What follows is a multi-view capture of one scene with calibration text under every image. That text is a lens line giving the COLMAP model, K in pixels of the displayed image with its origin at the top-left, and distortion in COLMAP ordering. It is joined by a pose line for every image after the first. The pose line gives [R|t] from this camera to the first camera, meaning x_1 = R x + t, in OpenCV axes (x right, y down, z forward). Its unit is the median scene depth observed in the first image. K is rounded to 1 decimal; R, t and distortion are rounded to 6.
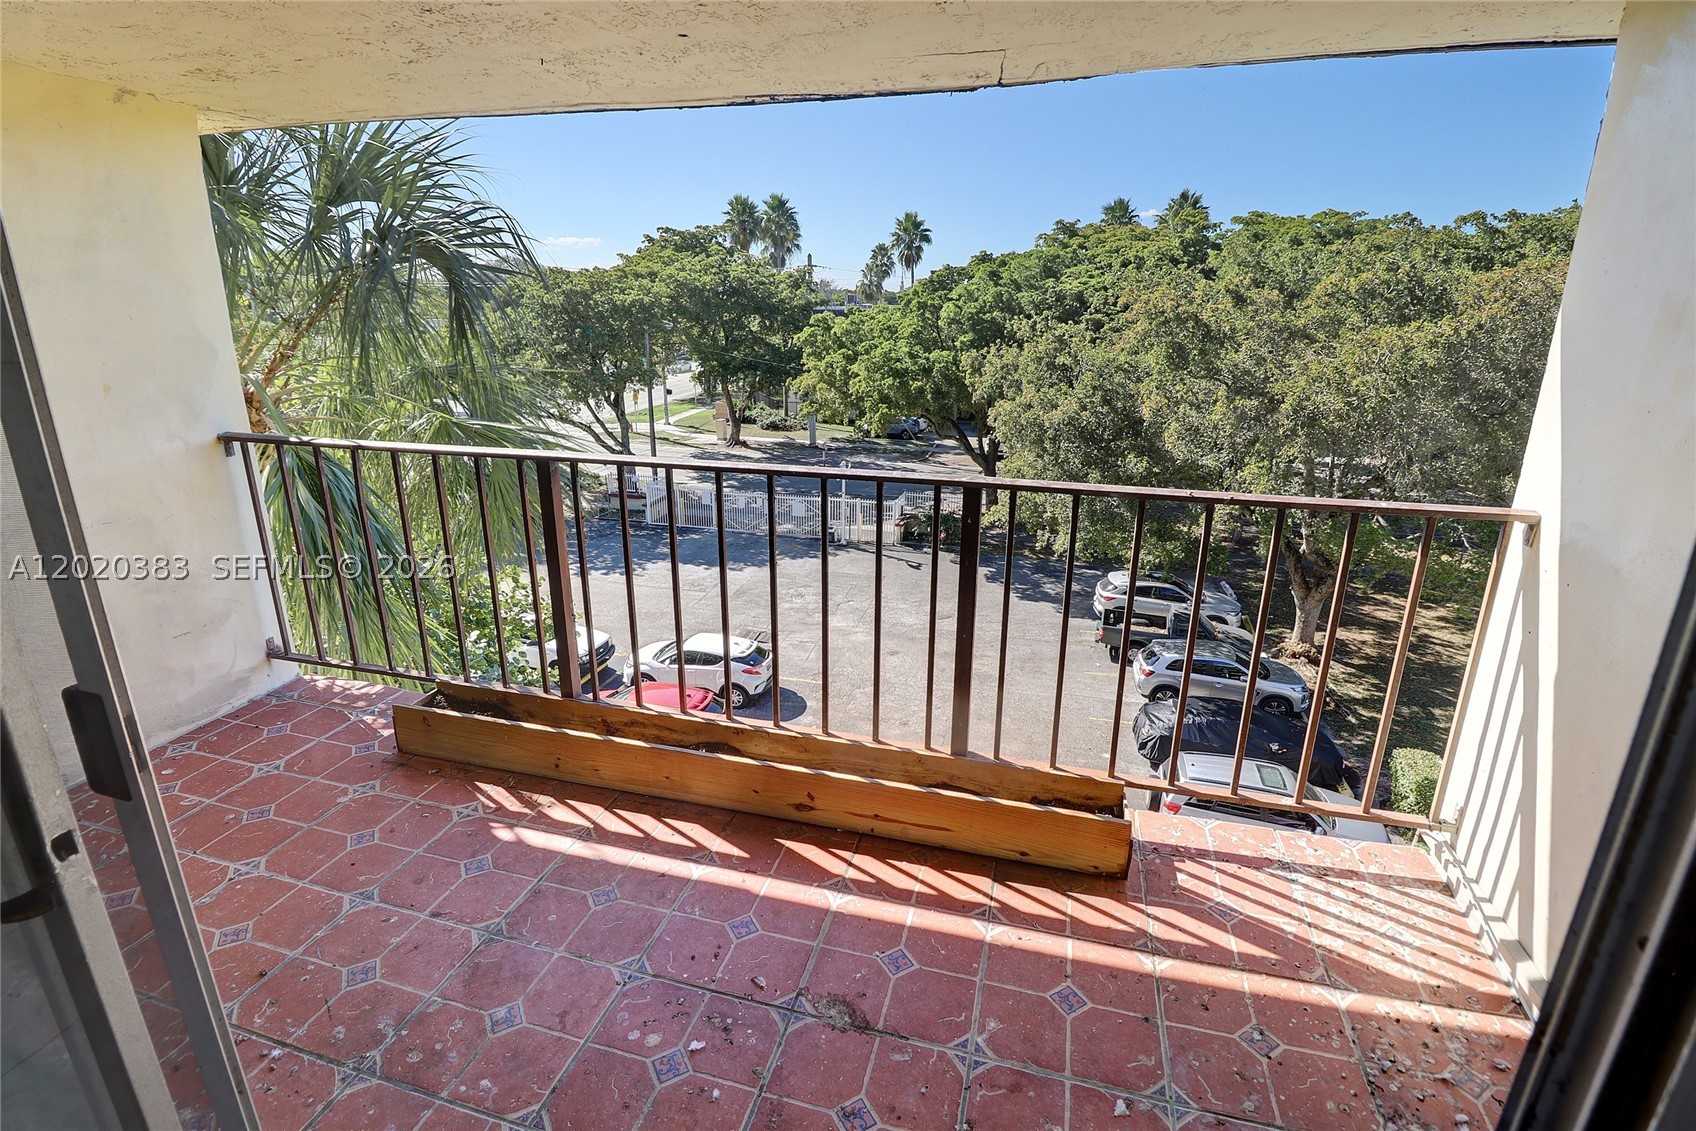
lens RADIAL K [[880.9, 0, 889.0], [0, 880.9, 588.6], [0, 0, 1]] dist [0.001097, -0.000210]
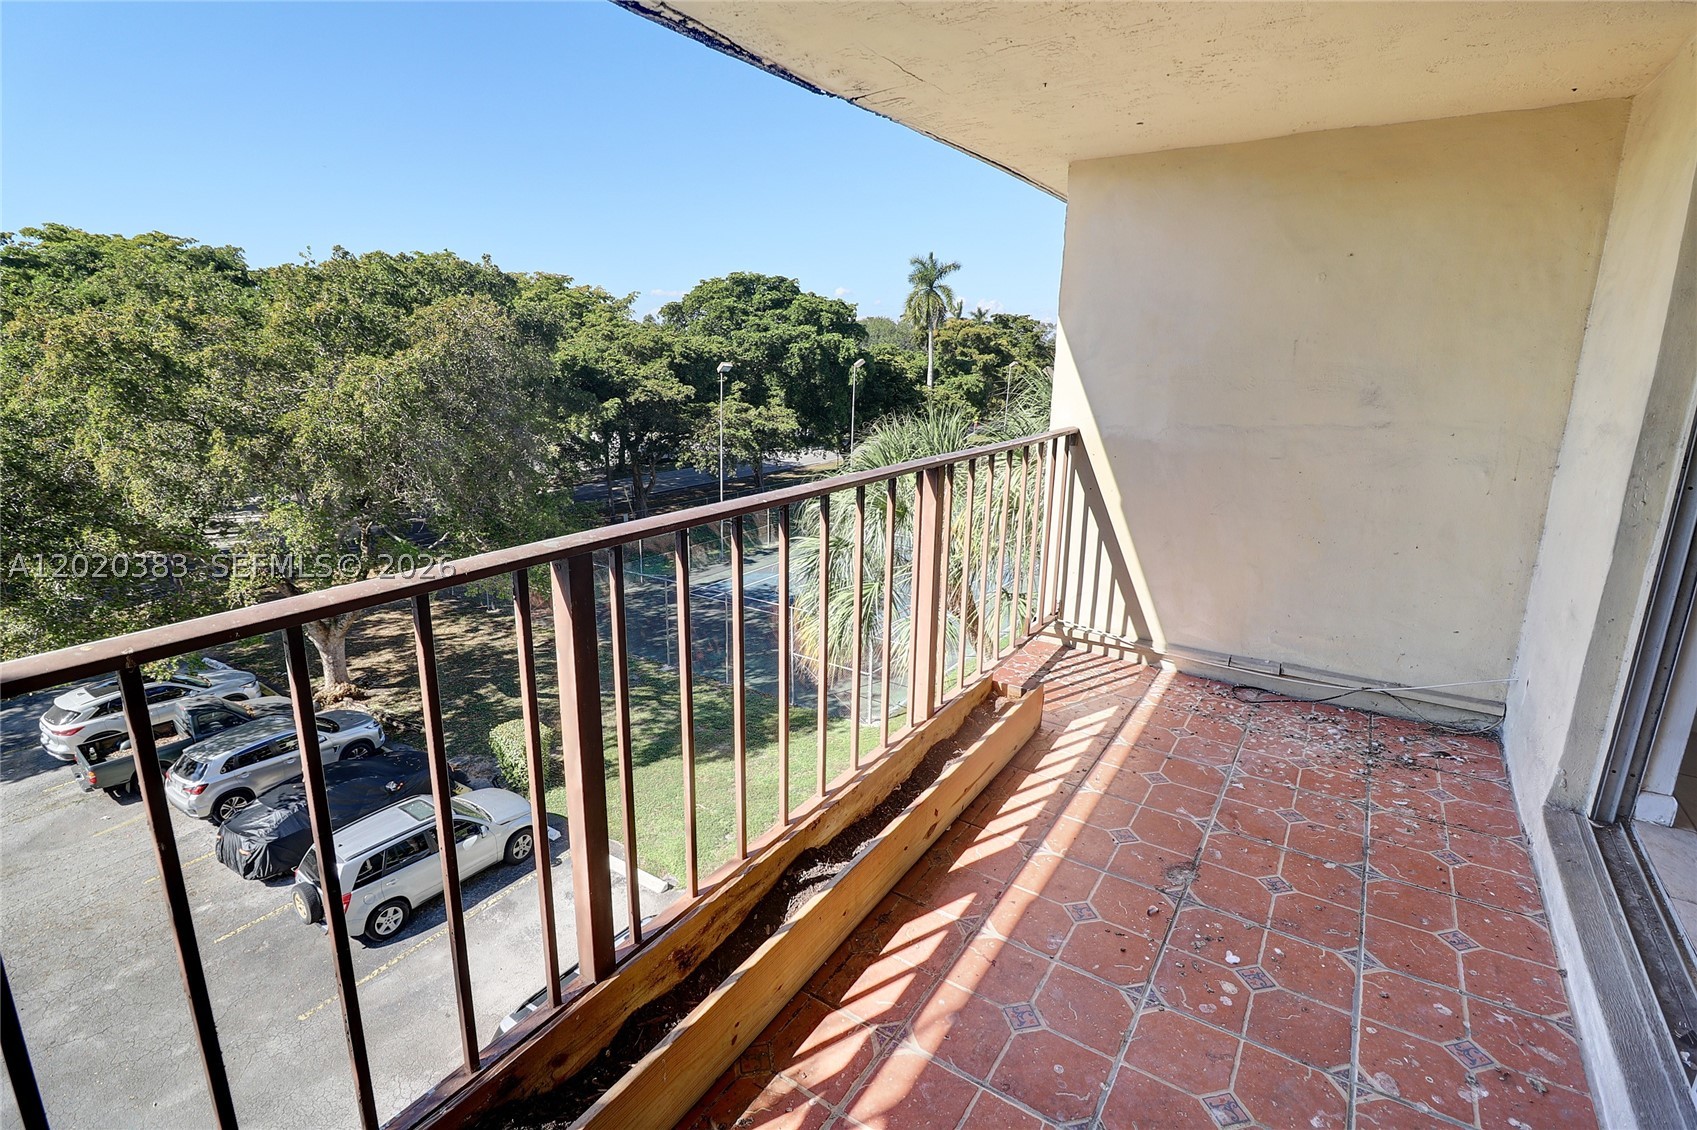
lens RADIAL K [[838.8, 0, 848.5], [0, 838.8, 565.0], [0, 0, 1]] dist [-0.011965, -0.001319]
pose [[0.245295, -0.233976, 0.940790, -0.222903], [0.288765, 0.944022, 0.159489, -0.046413], [-0.925443, 0.232545, 0.299128, 0.188263]]
